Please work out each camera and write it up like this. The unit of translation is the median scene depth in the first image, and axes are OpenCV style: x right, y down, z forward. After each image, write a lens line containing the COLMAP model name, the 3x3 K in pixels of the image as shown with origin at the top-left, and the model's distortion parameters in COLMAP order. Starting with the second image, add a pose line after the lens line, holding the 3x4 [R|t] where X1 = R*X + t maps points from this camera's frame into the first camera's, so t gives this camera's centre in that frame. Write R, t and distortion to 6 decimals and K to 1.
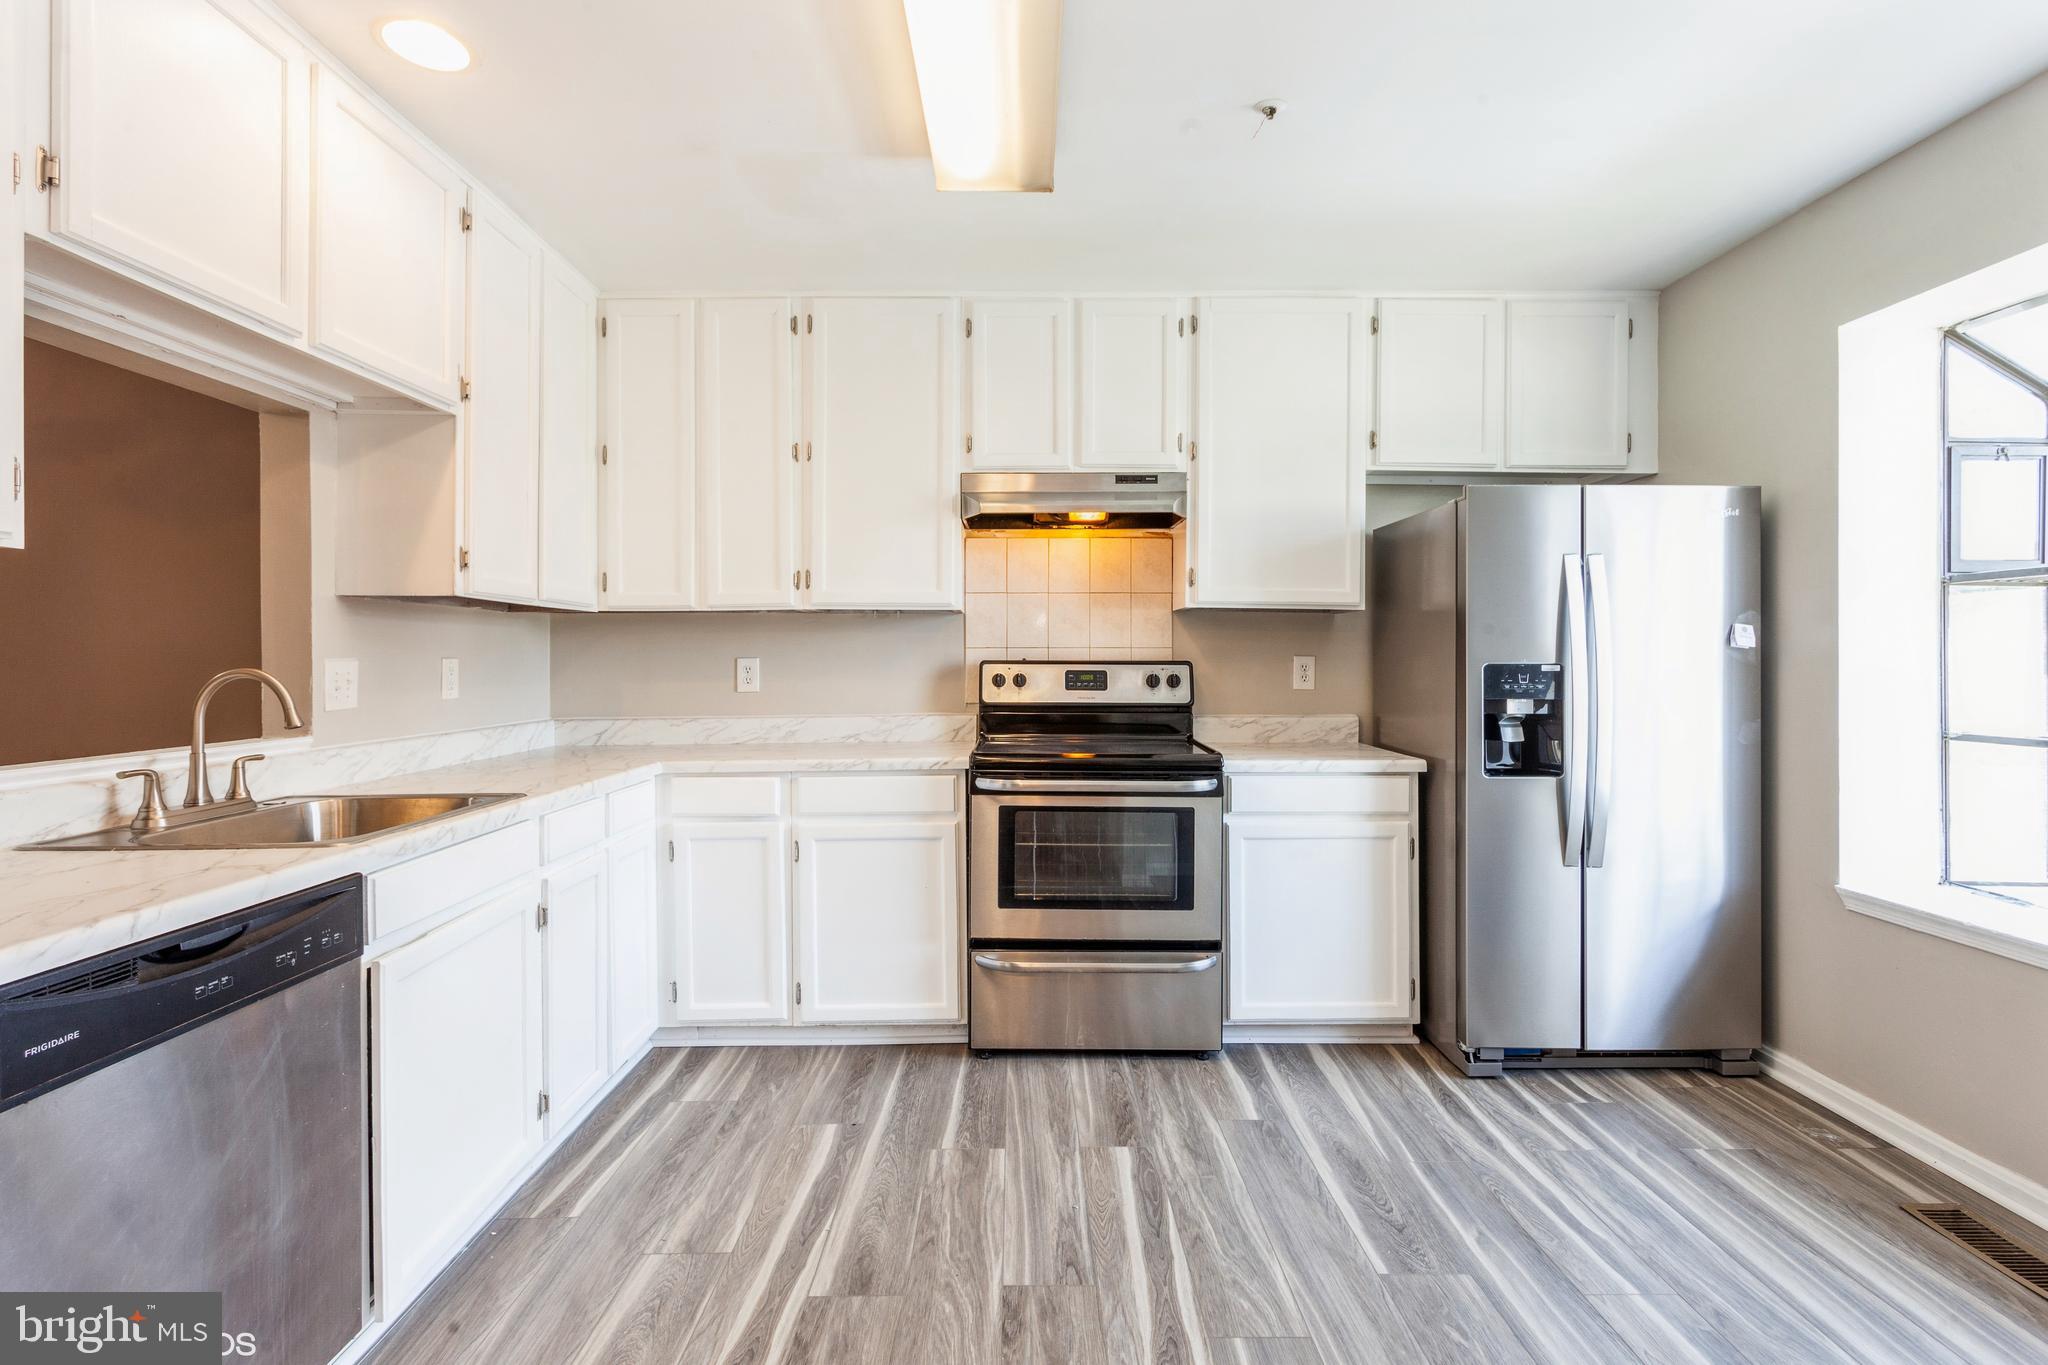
lens RADIAL K [[1004.6, 0, 1019.4], [0, 1004.6, 660.1], [0, 0, 1]] dist [-0.001566, 0.000628]
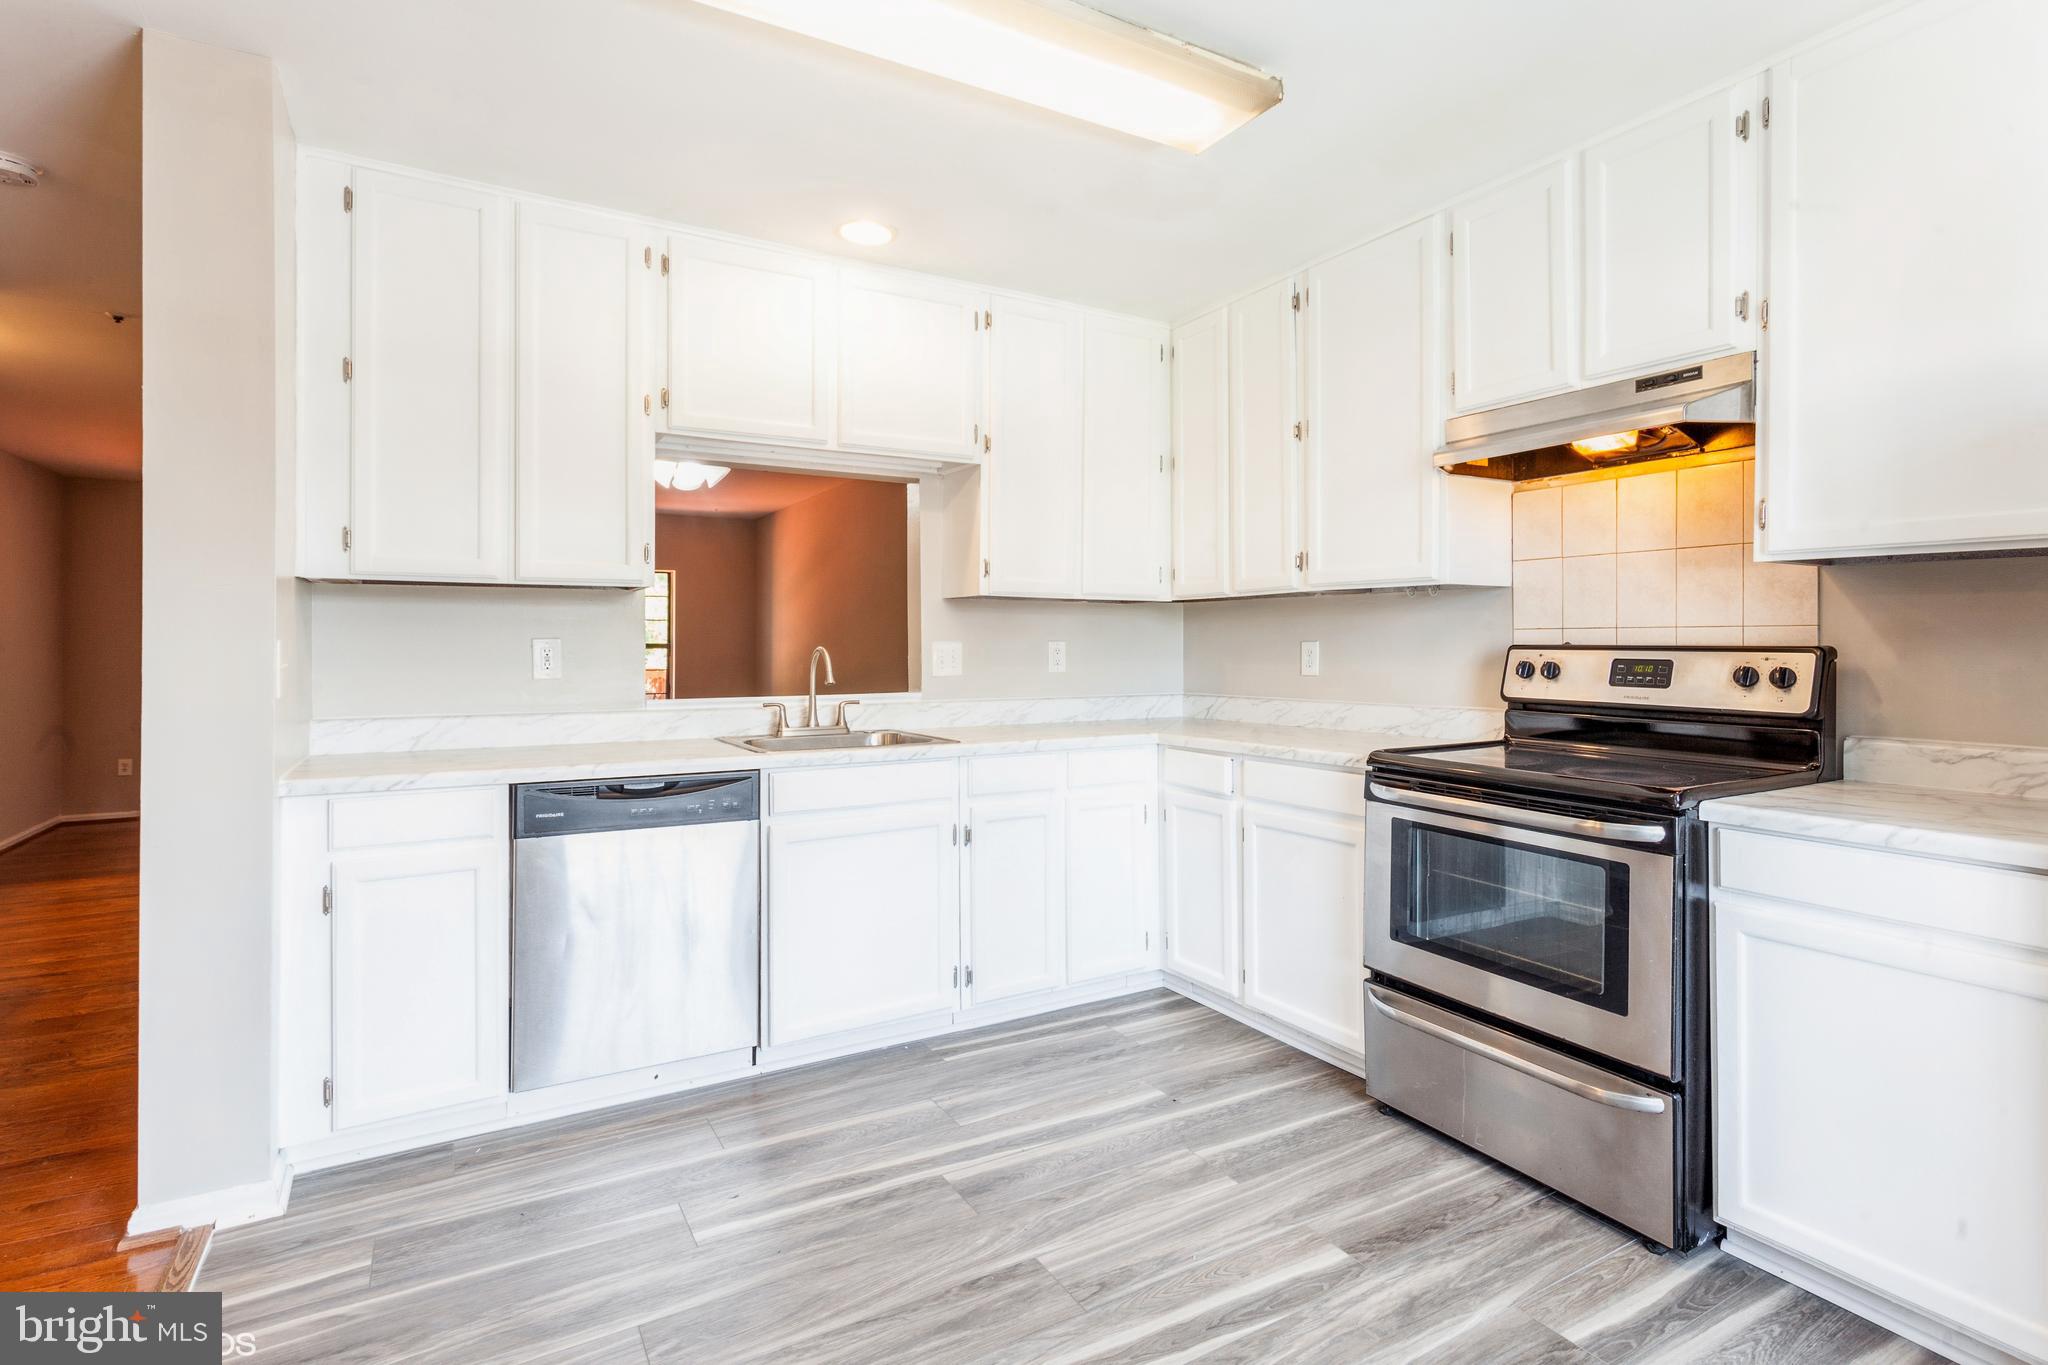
lens RADIAL K [[1011.9, 0, 1022.1], [0, 1011.9, 641.3], [0, 0, 1]] dist [-0.002454, -0.000046]
pose [[0.483734, 0.000416, -0.875215, 0.561848], [-0.002758, 0.999996, -0.001049, -0.000381], [0.875211, 0.002921, 0.483733, 0.316201]]
